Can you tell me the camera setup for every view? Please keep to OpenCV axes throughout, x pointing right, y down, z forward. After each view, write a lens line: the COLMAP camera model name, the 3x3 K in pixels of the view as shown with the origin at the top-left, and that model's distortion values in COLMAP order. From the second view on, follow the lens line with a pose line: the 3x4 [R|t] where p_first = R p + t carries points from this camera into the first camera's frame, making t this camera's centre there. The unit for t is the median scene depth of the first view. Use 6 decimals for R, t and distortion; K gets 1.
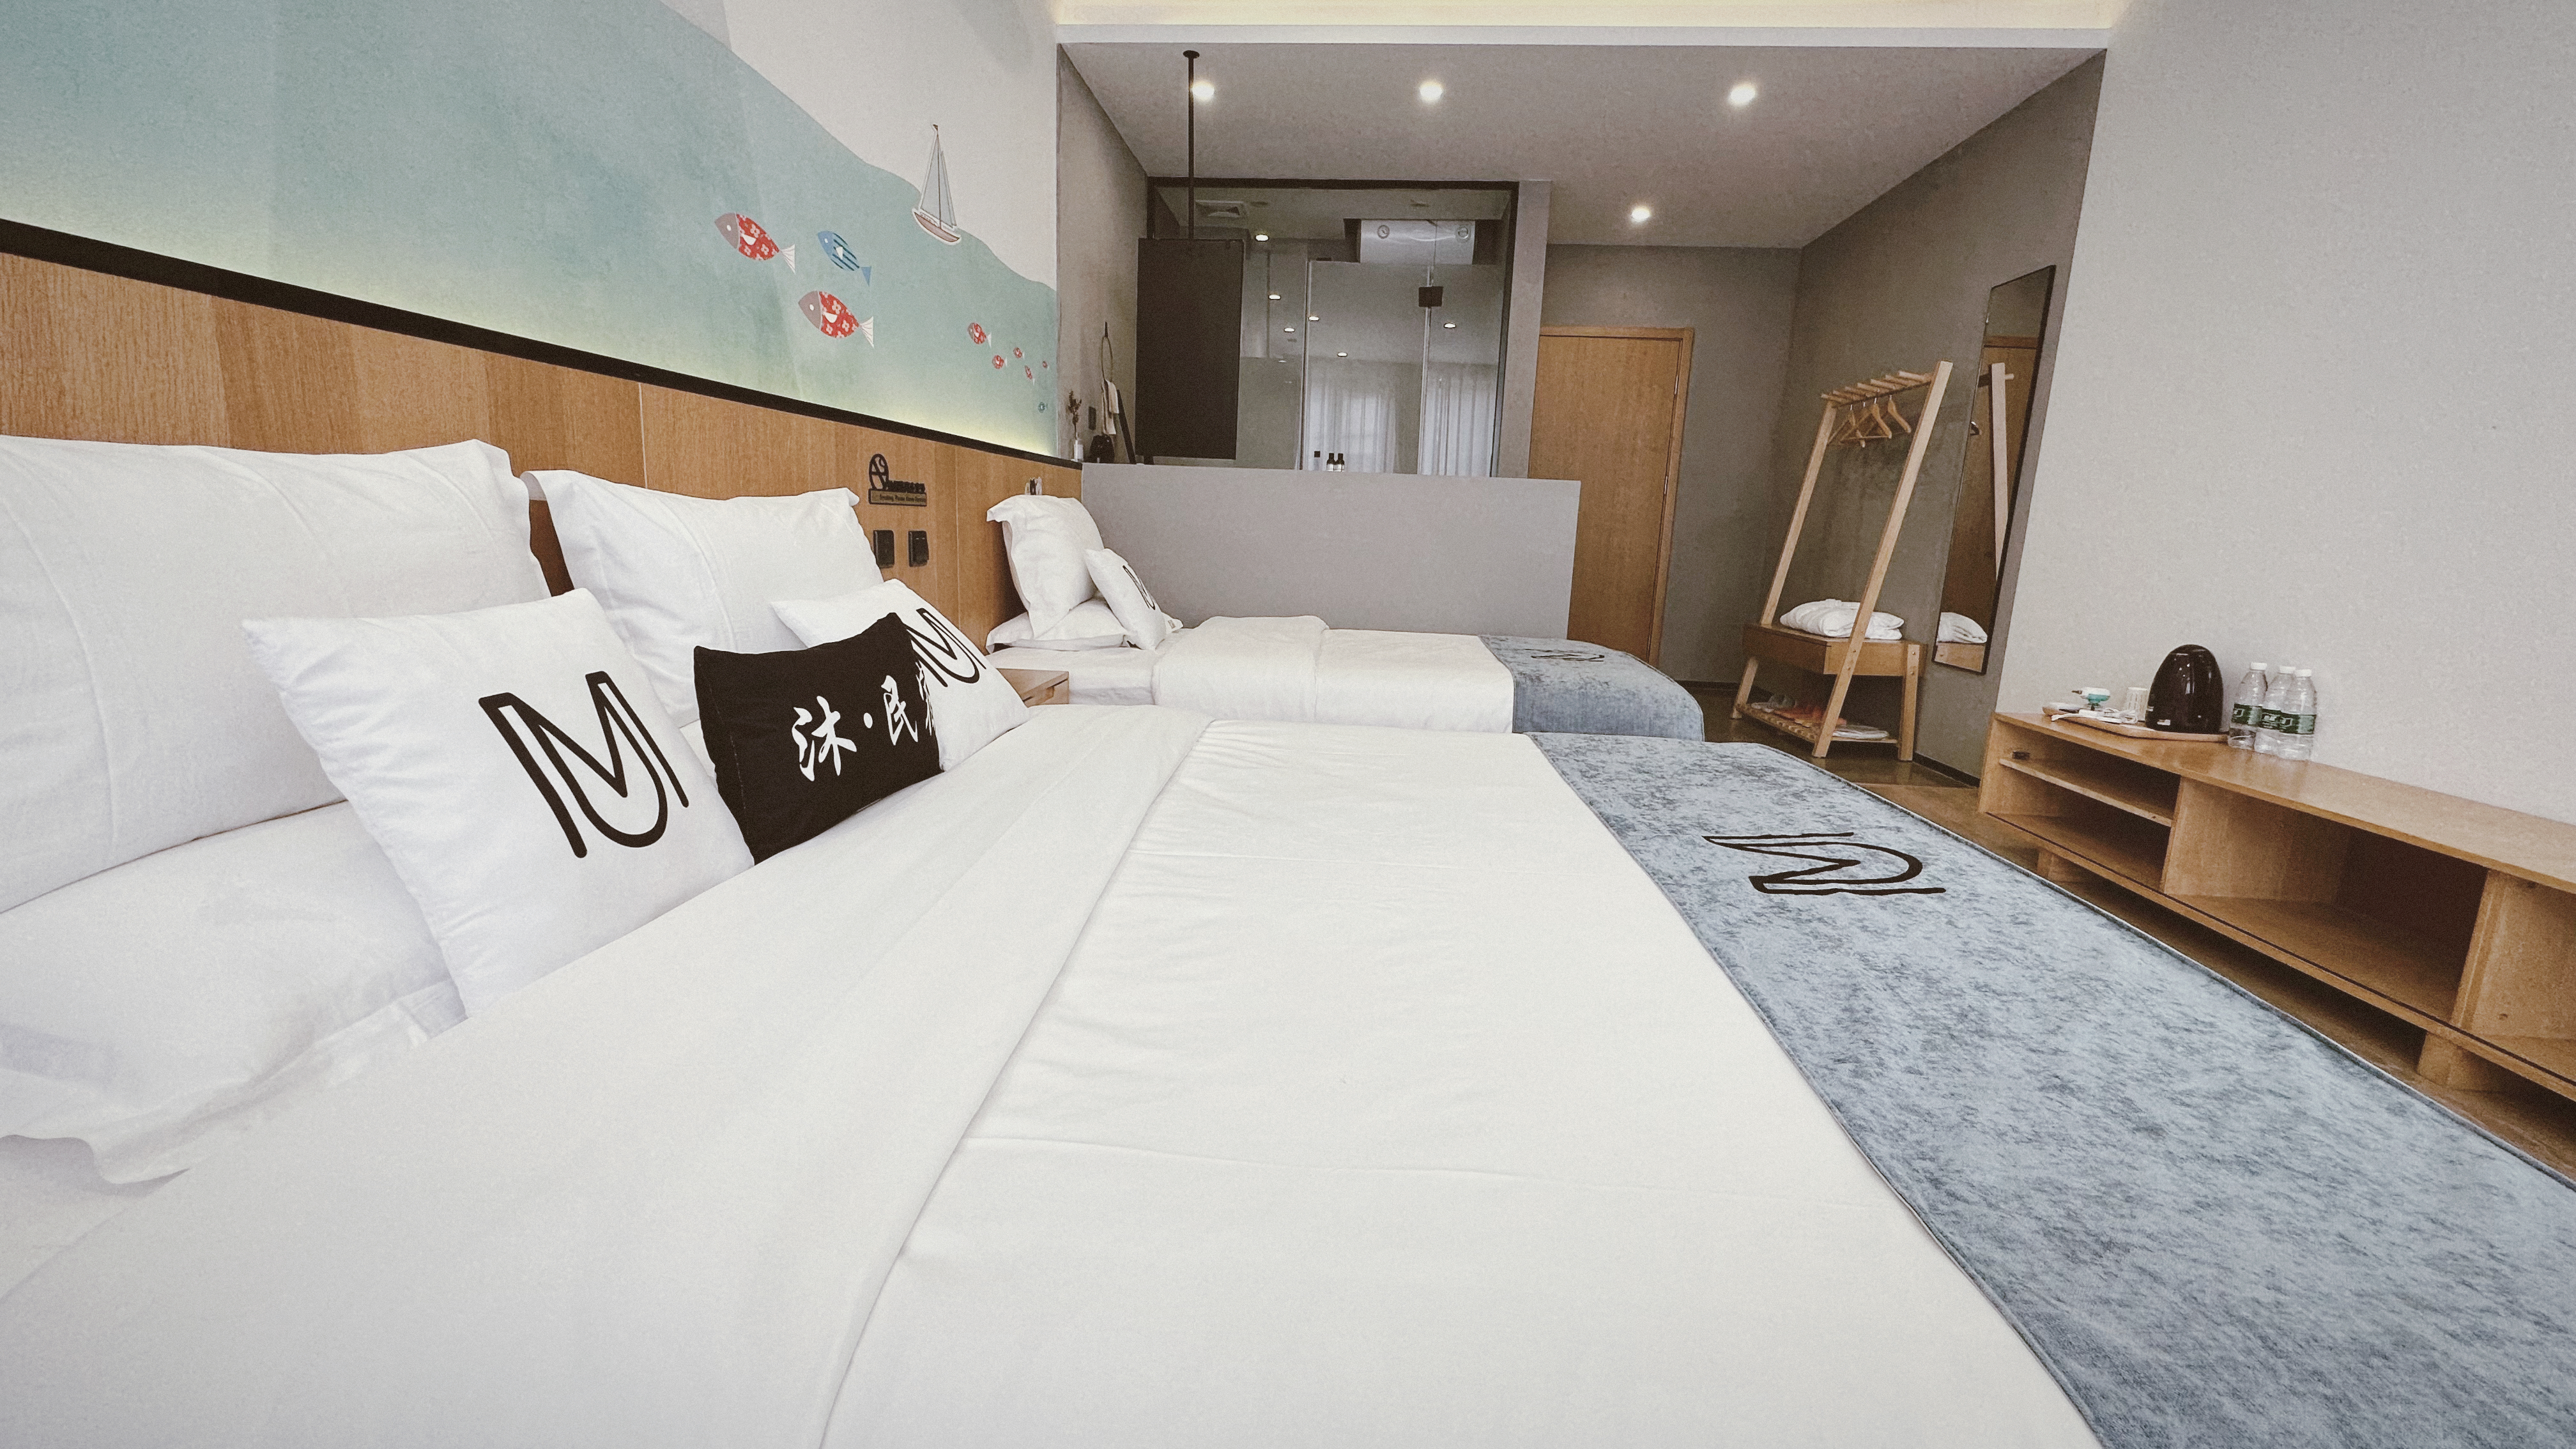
lens RADIAL K [[1025.9, 0, 1285.1], [0, 1025.9, 719.6], [0, 0, 1]] dist [-0.001942, 0.000612]
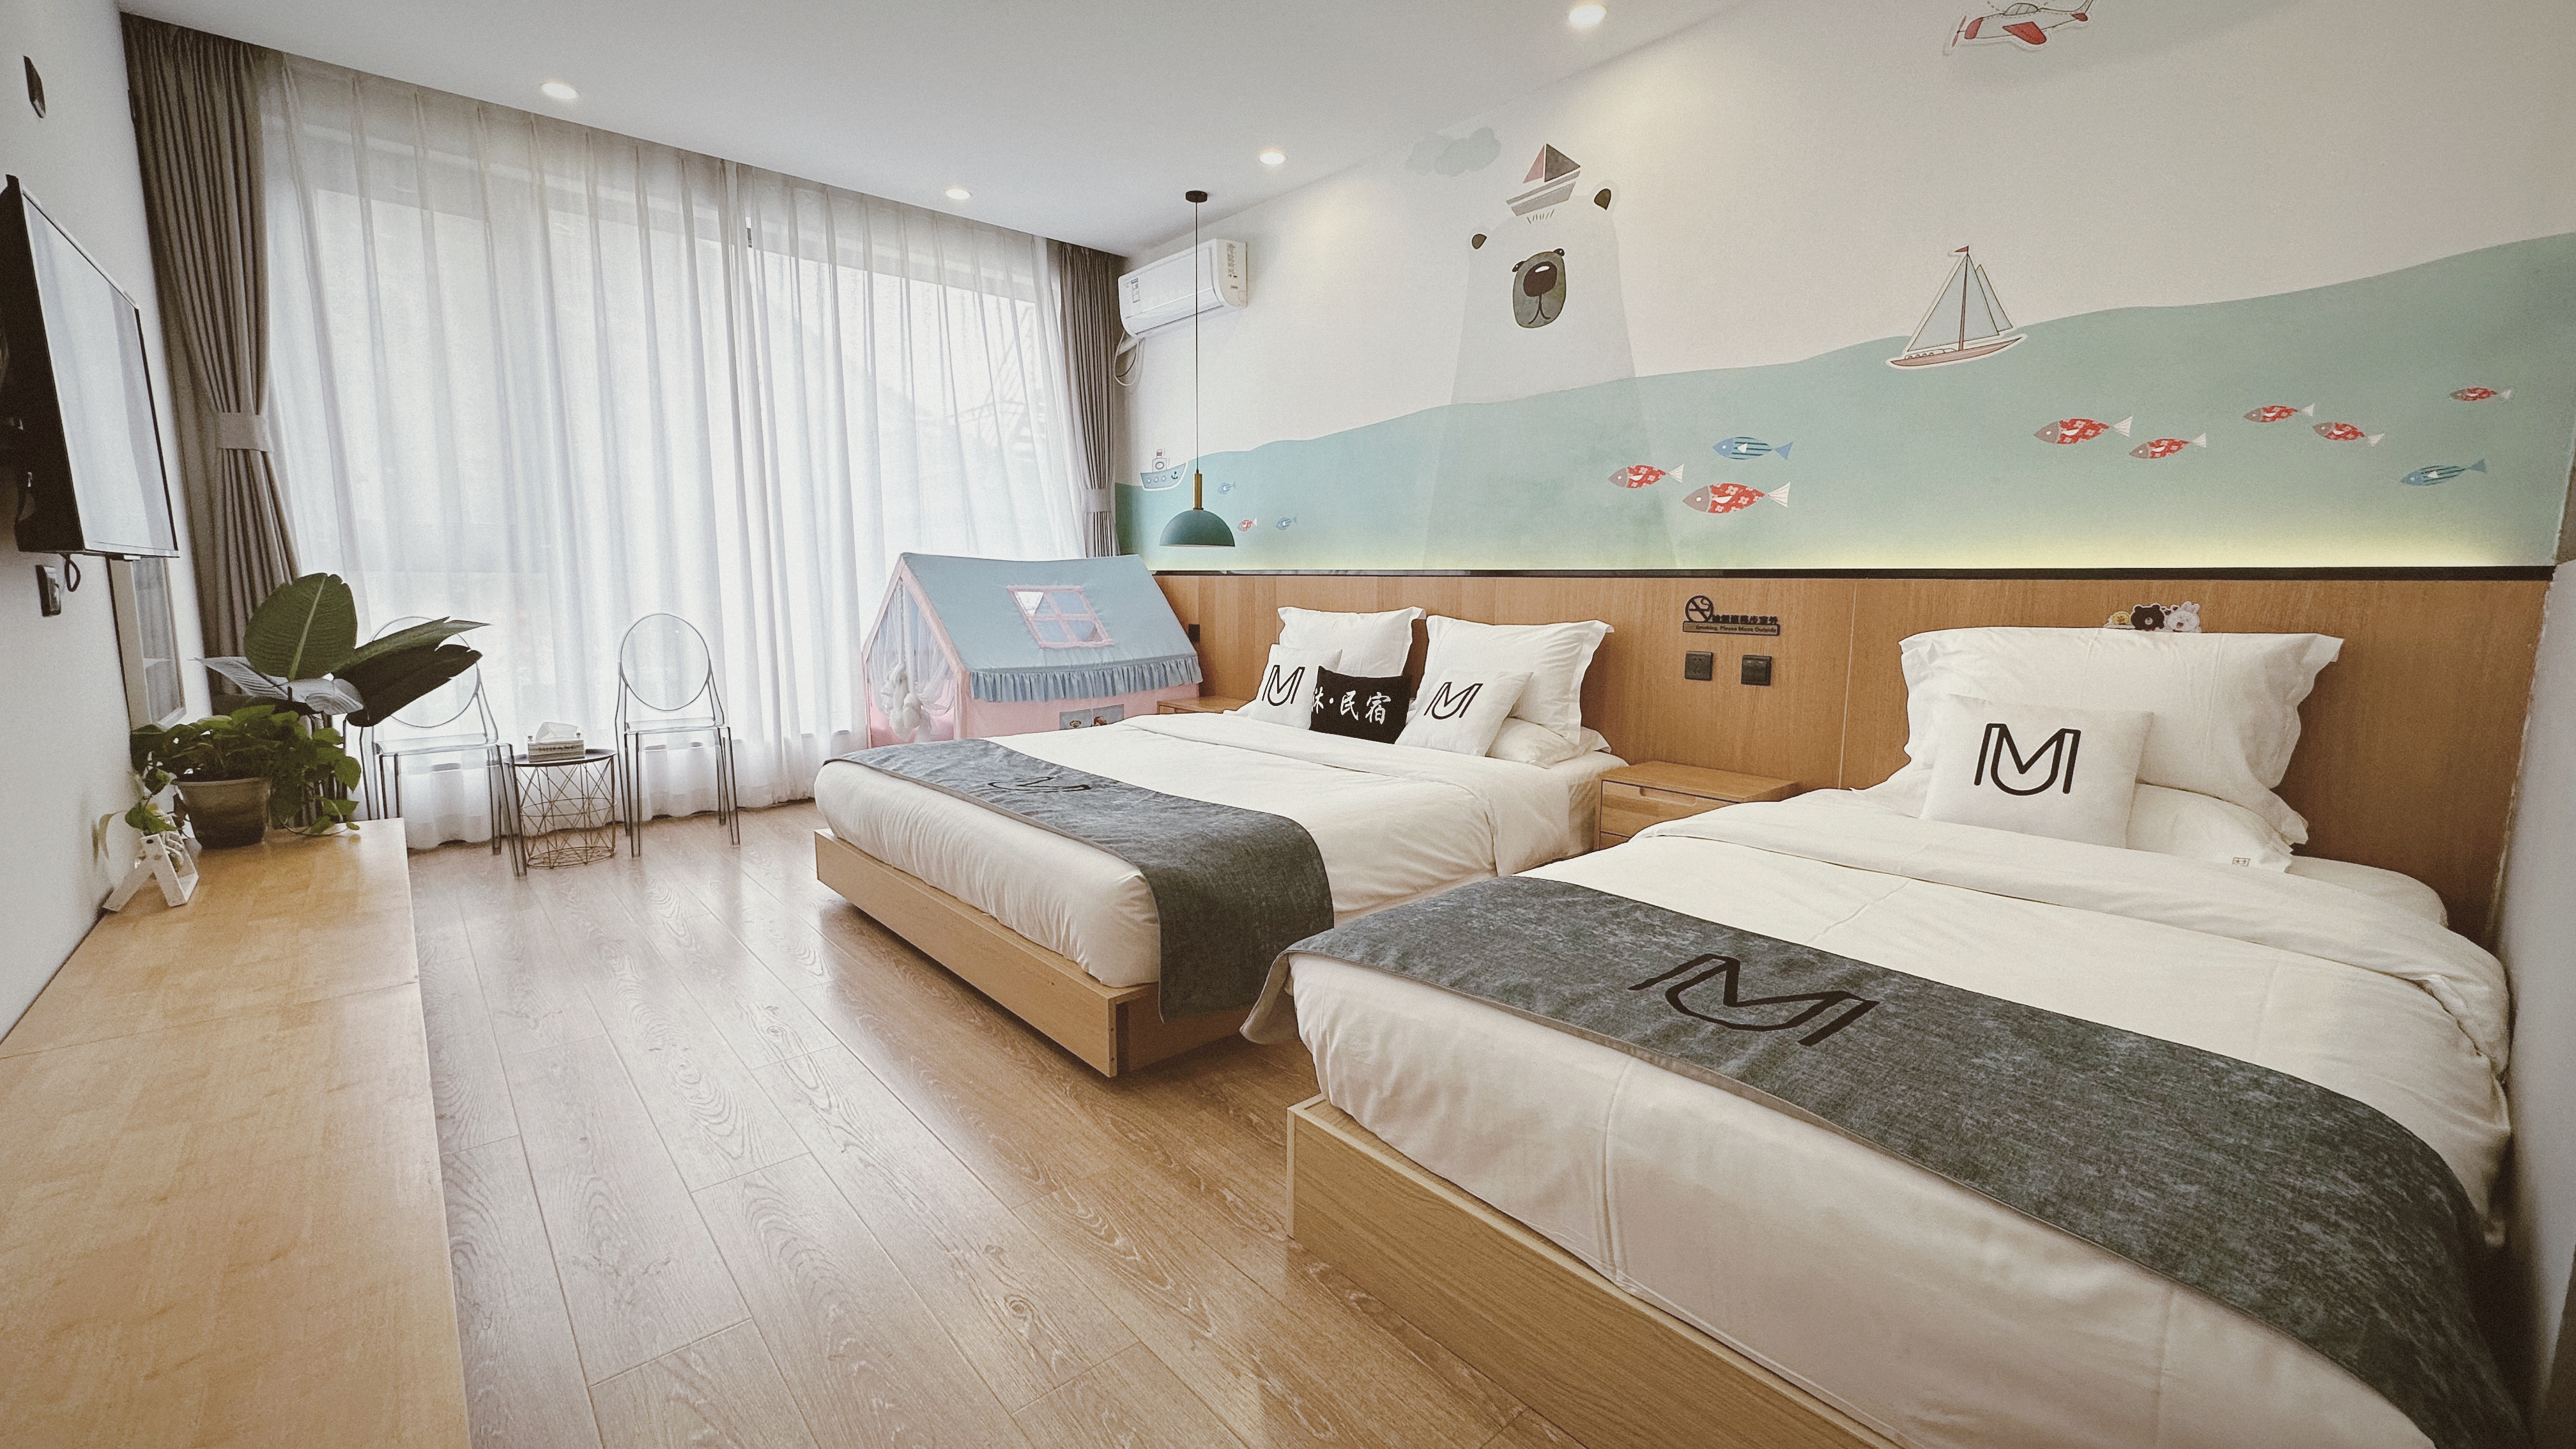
lens RADIAL K [[1025.9, 0, 1285.1], [0, 1025.9, 719.6], [0, 0, 1]] dist [-0.001942, 0.000612]
pose [[-0.694975, 0.053055, -0.717074, 1.069482], [-0.166838, 0.958159, 0.232588, -0.366022], [0.699410, 0.281278, -0.657045, 1.741450]]
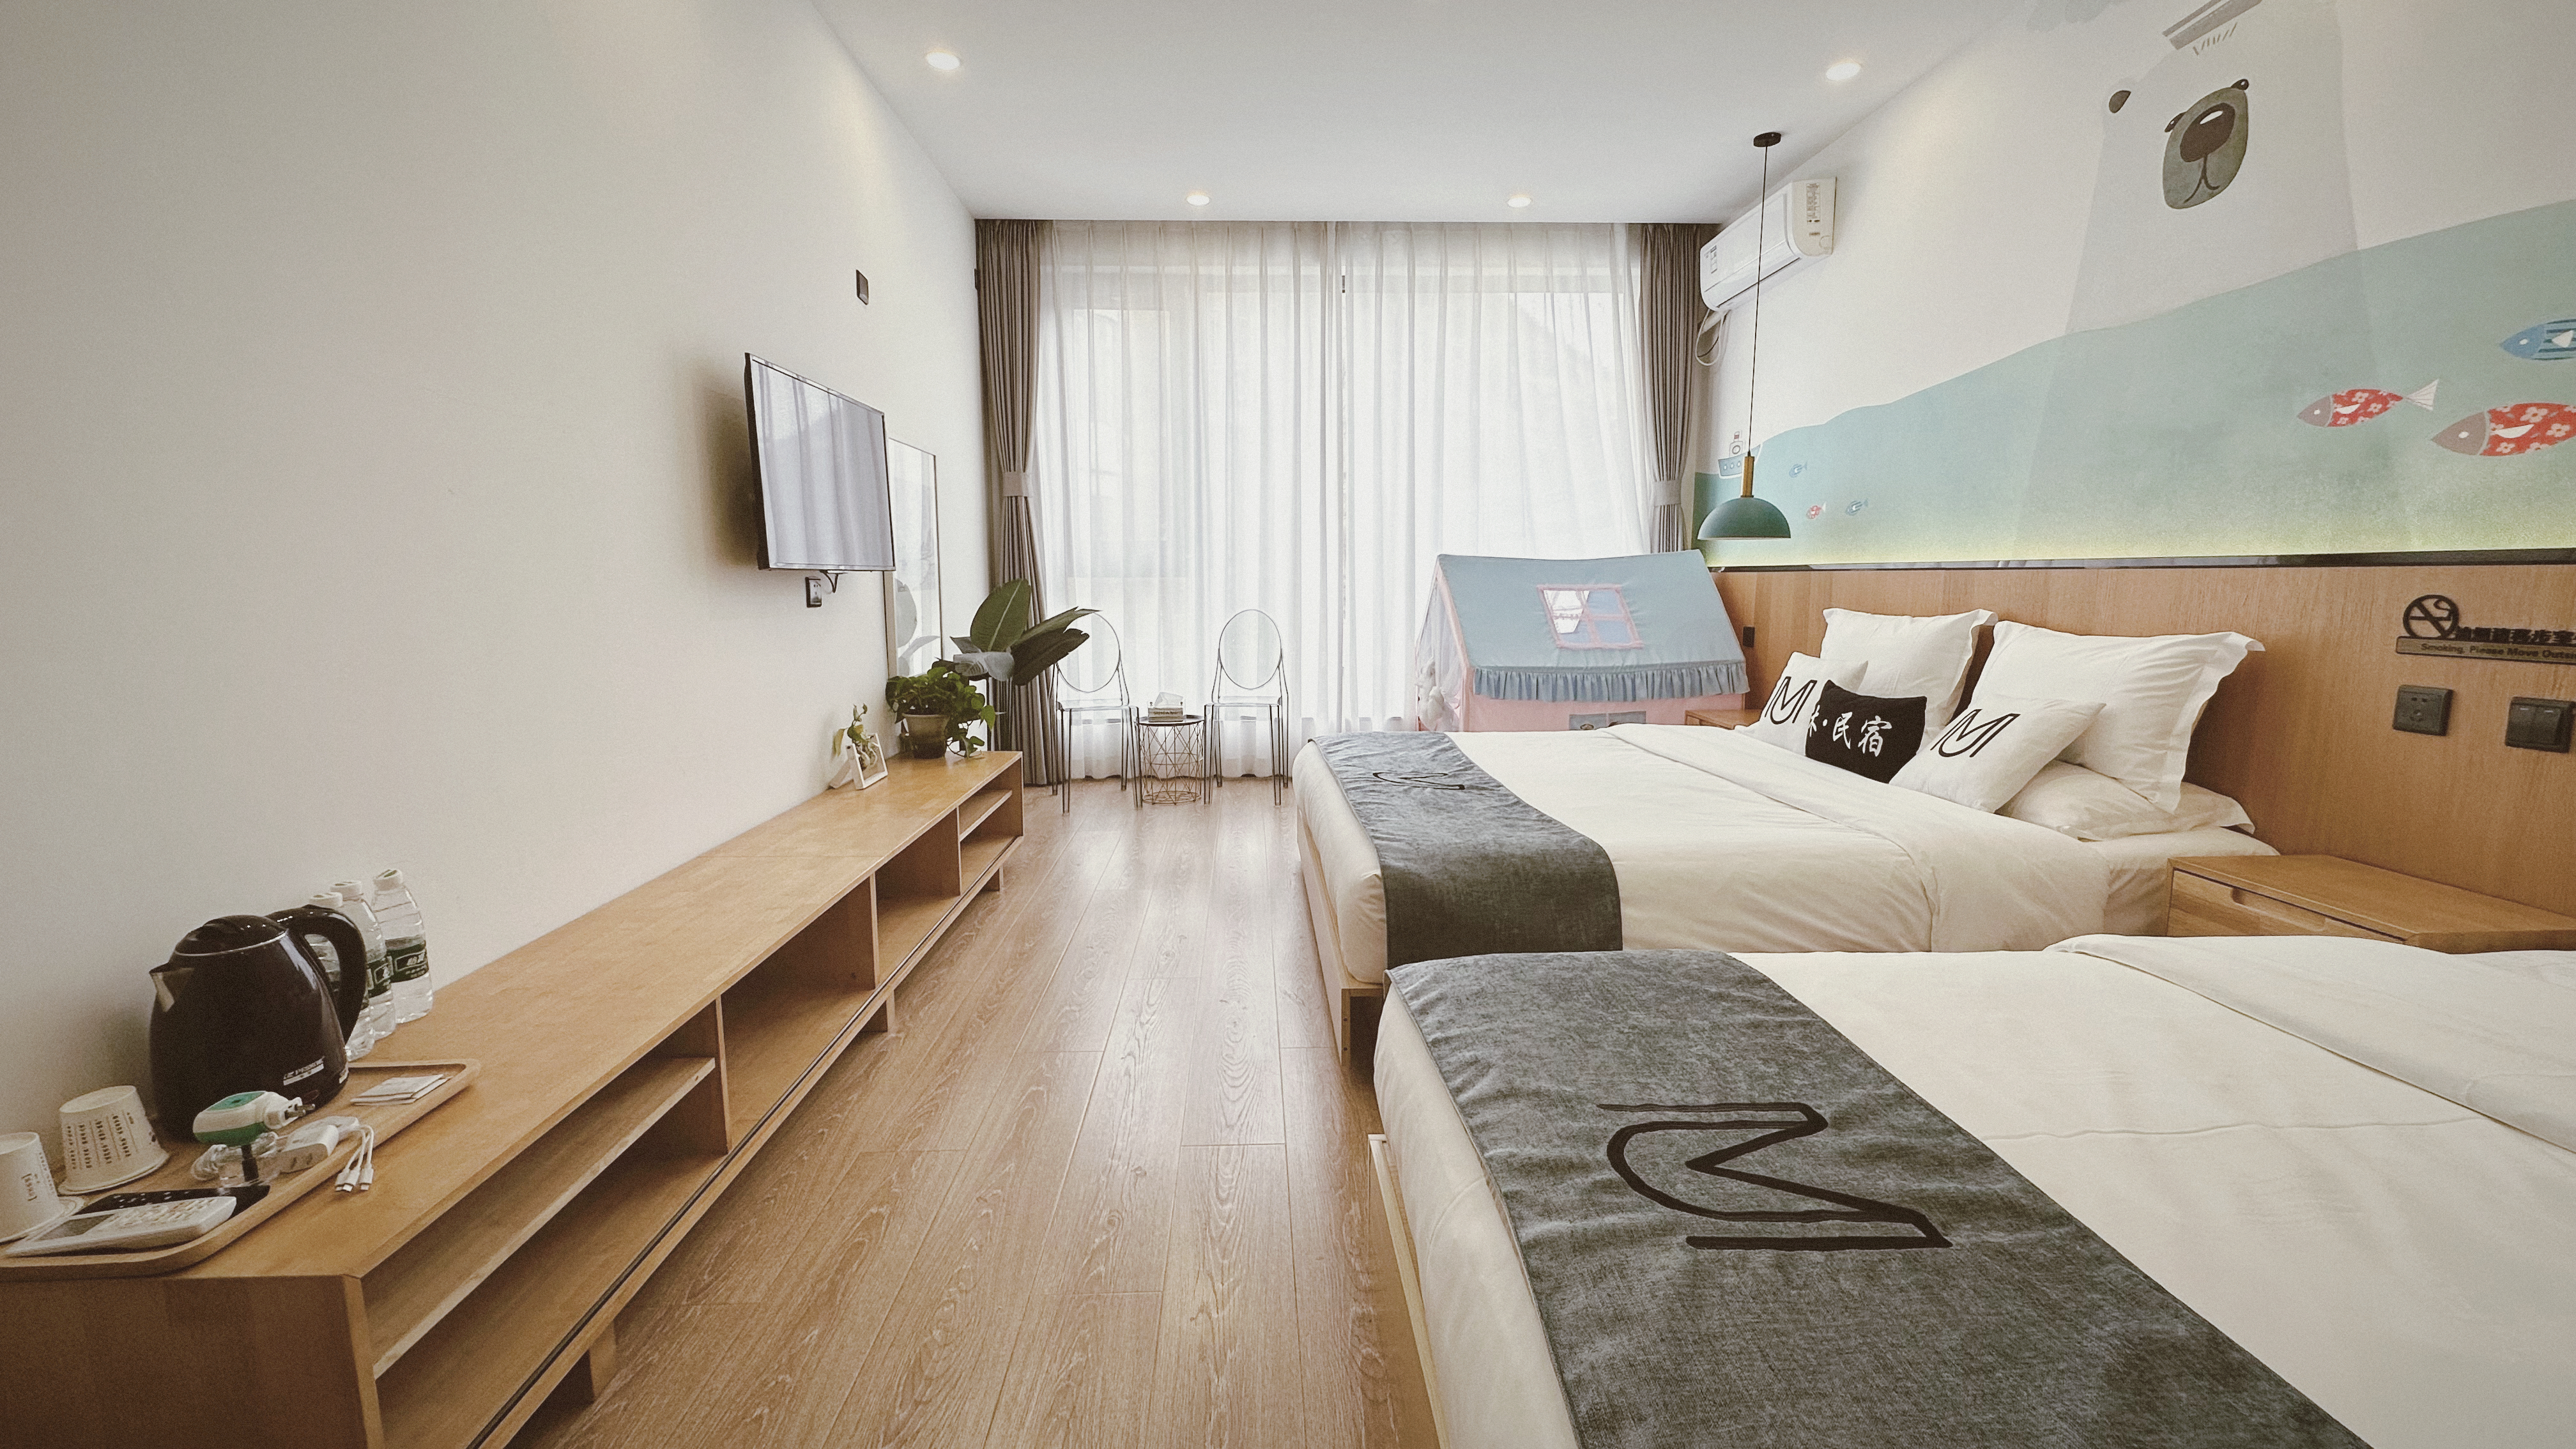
lens RADIAL K [[1025.9, 0, 1285.1], [0, 1025.9, 719.6], [0, 0, 1]] dist [-0.001942, 0.000612]
pose [[-0.992432, -0.018495, -0.121393, 0.680474], [-0.055907, 0.948243, 0.312585, -0.414652], [0.109329, 0.317006, -0.942101, 1.910258]]
